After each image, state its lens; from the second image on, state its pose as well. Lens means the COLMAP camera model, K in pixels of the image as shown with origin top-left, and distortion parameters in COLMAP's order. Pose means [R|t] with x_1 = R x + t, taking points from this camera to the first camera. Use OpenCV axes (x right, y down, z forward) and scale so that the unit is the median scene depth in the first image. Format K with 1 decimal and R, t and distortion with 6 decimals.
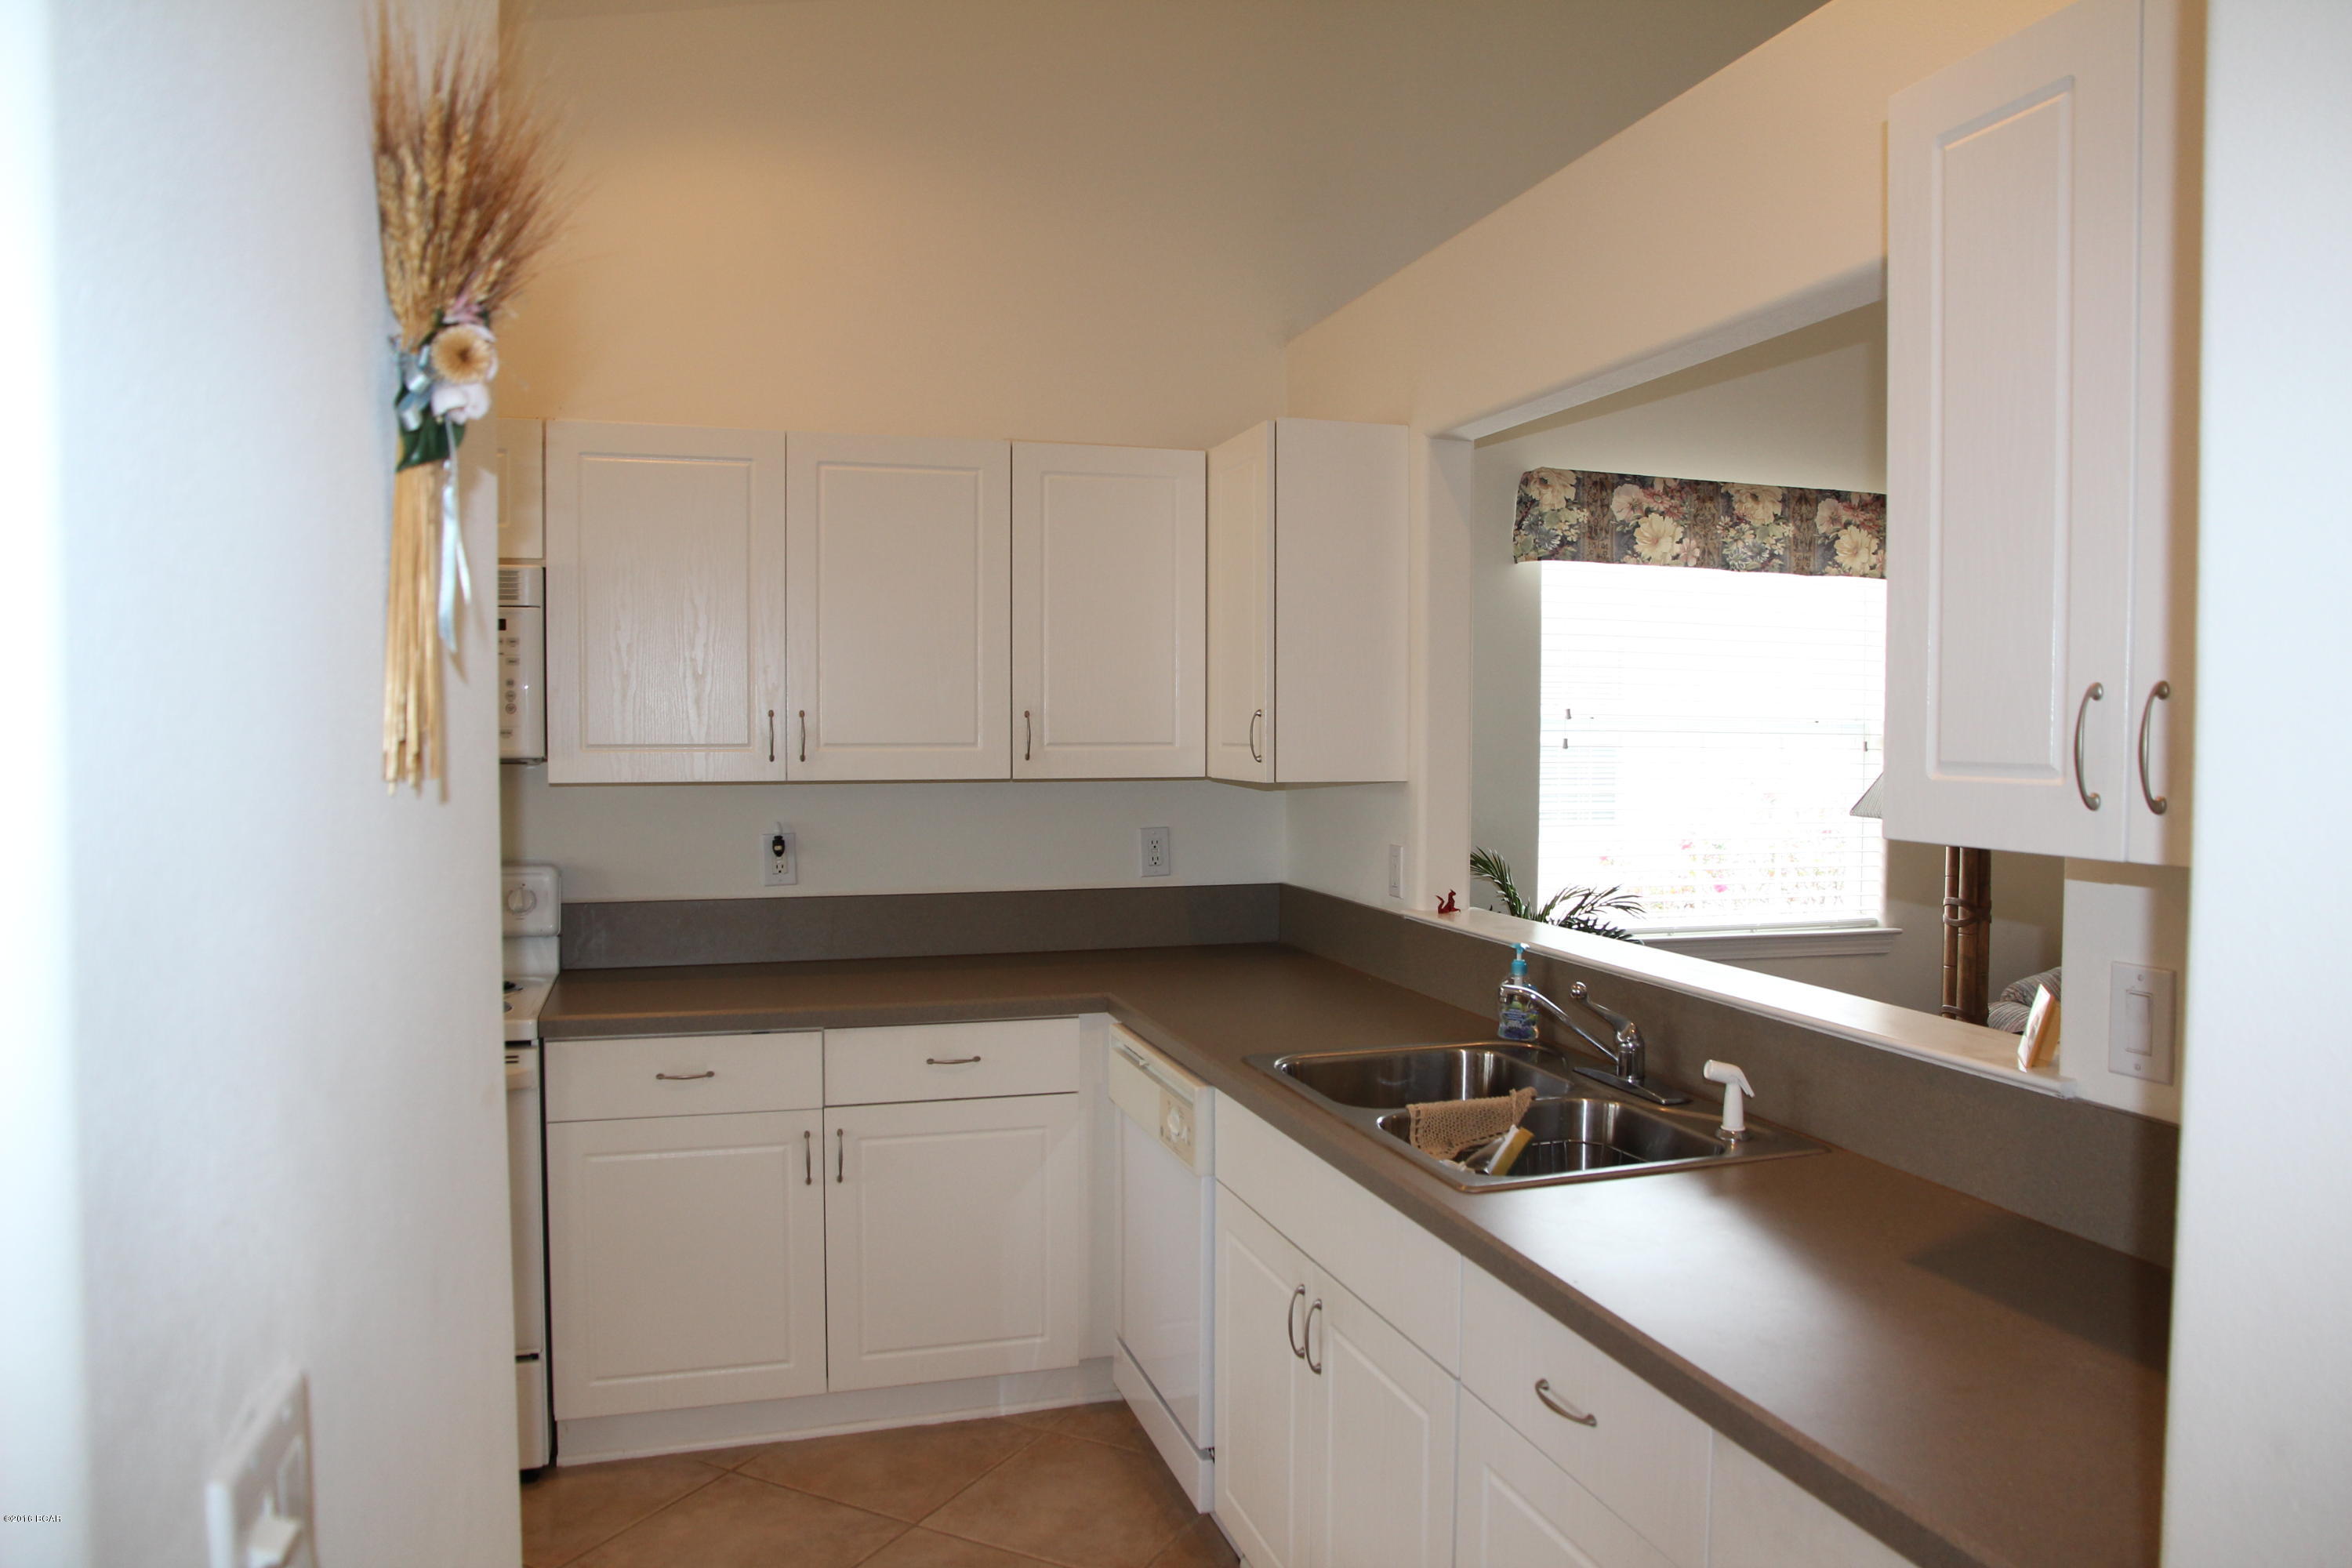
lens RADIAL K [[1625.0, 0, 1203.5], [0, 1625.0, 782.2], [0, 0, 1]] dist [-0.118124, 0.090207]
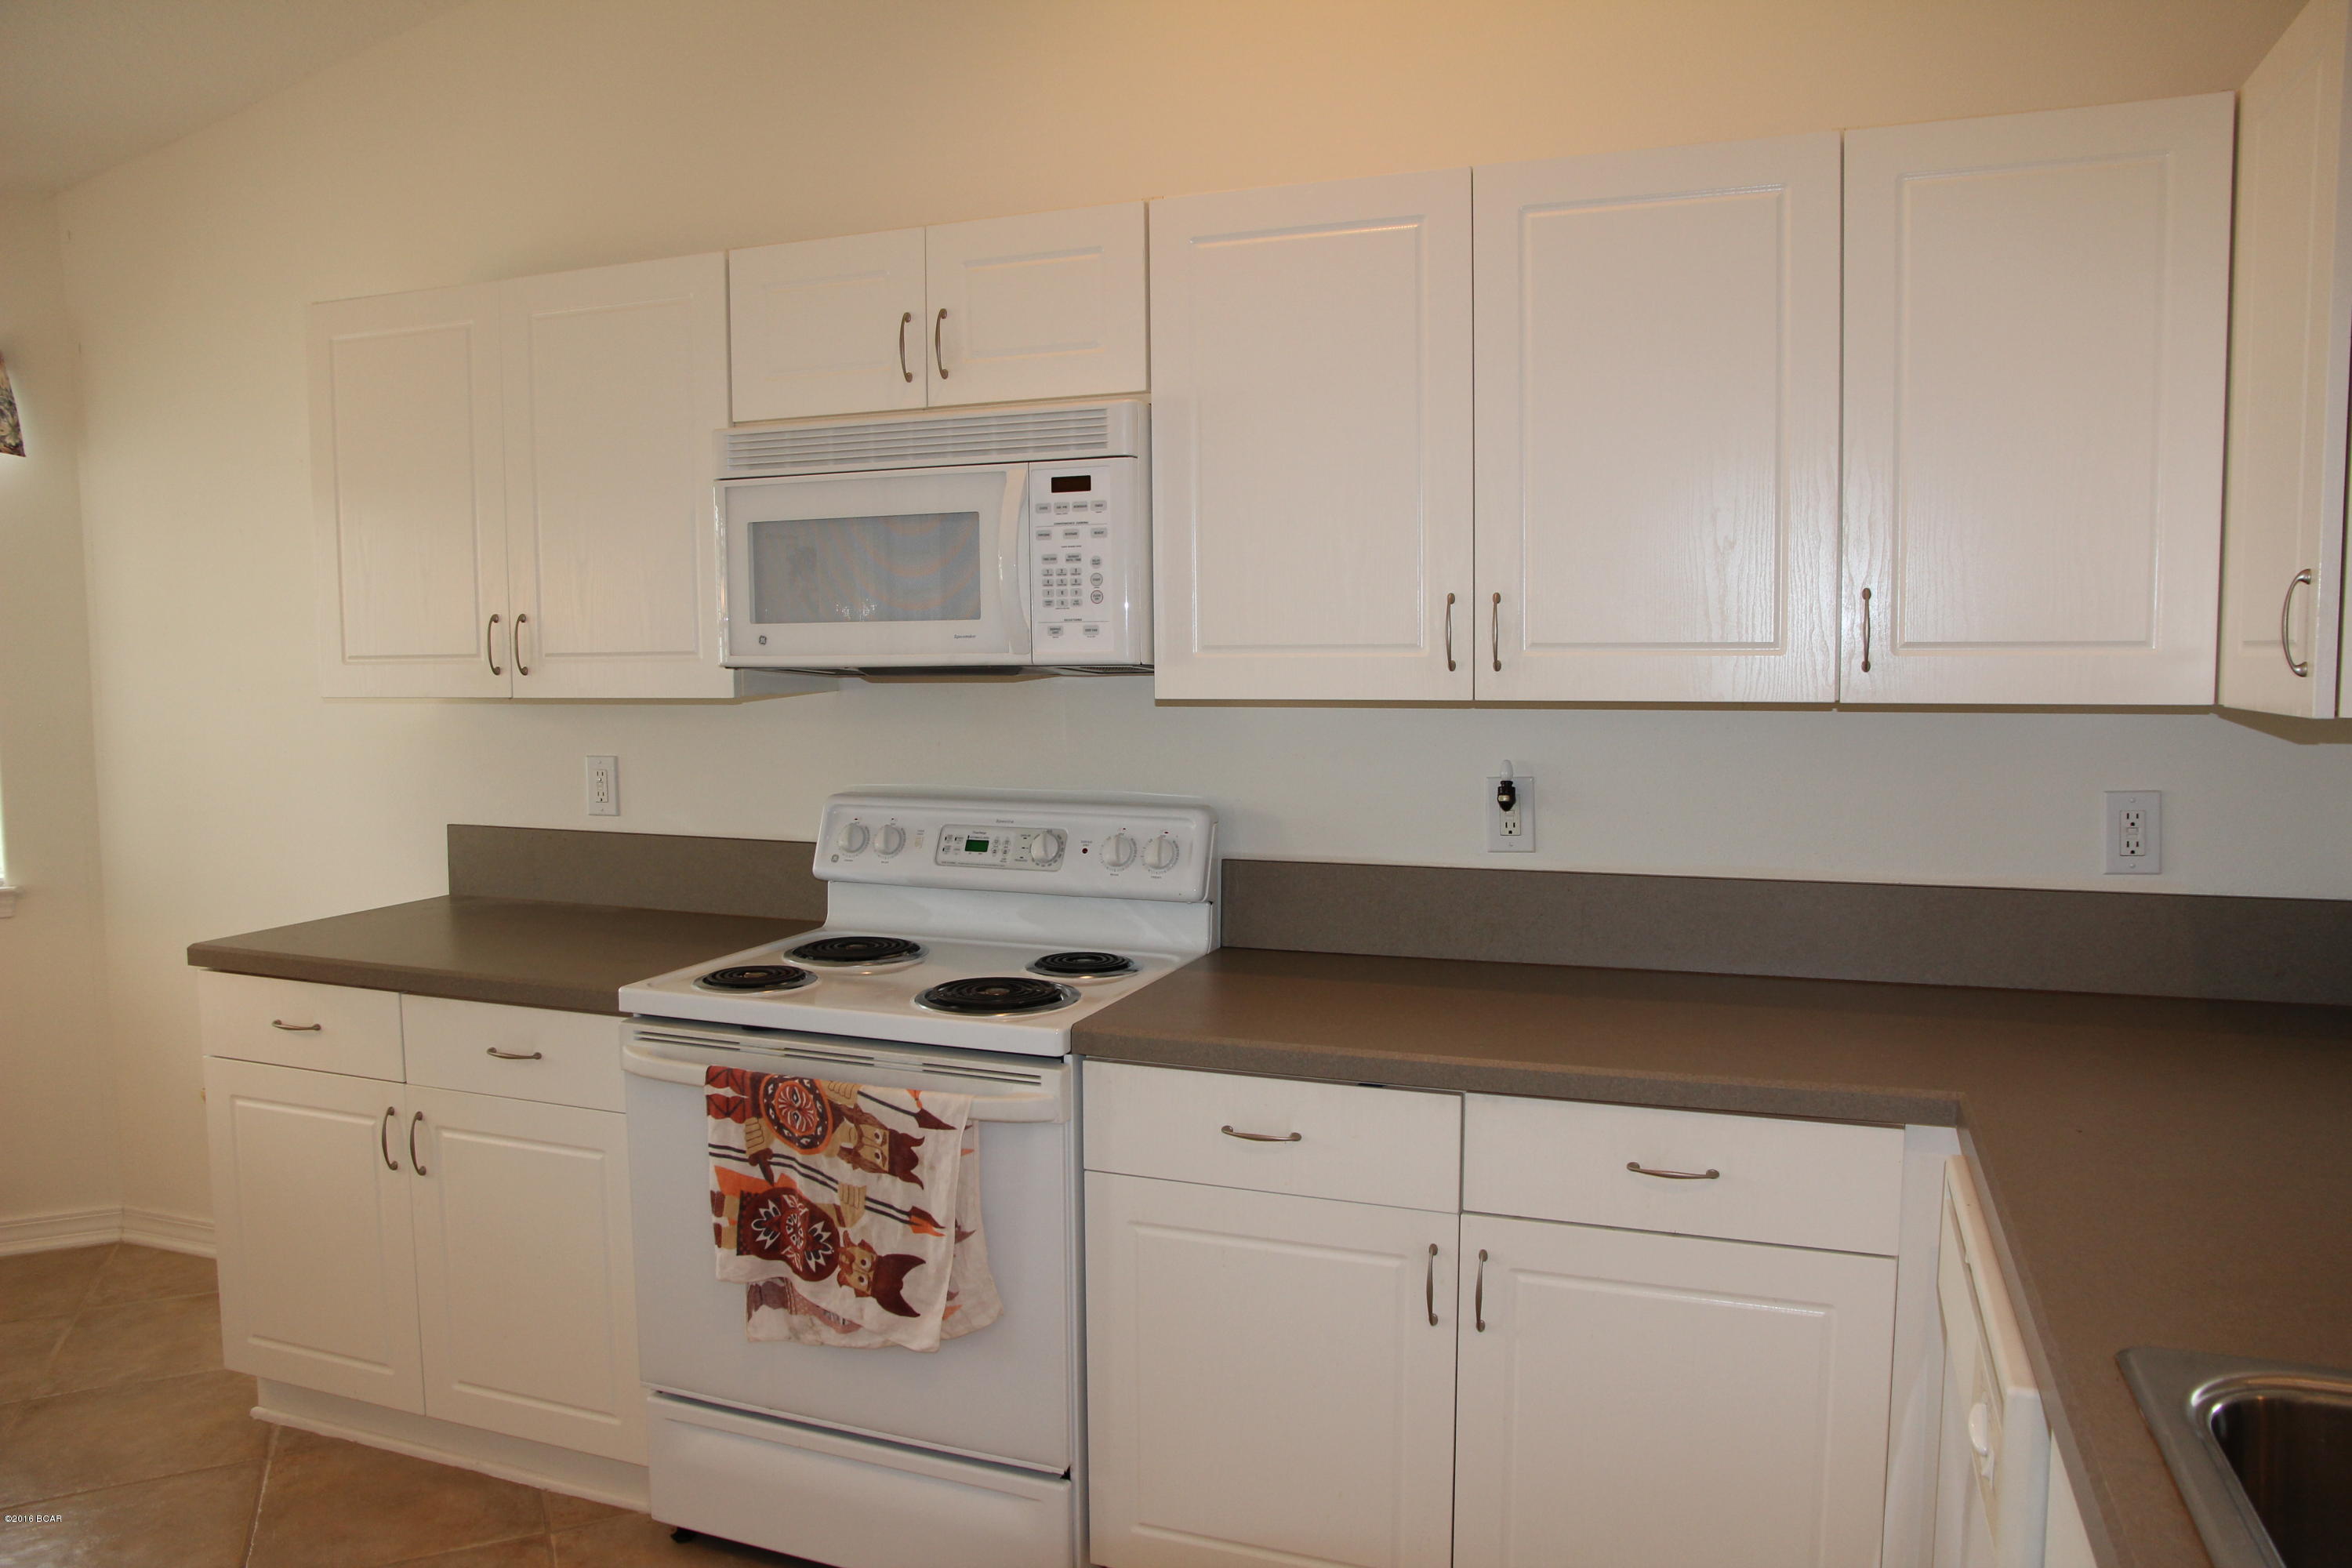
lens RADIAL K [[1632.2, 0, 1203.2], [0, 1632.2, 783.5], [0, 0, 1]] dist [-0.117053, 0.089985]
pose [[0.781763, 0.043979, -0.622023, 0.071642], [-0.012670, 0.998424, 0.054667, -0.001770], [0.623447, -0.034856, 0.781088, 0.415916]]
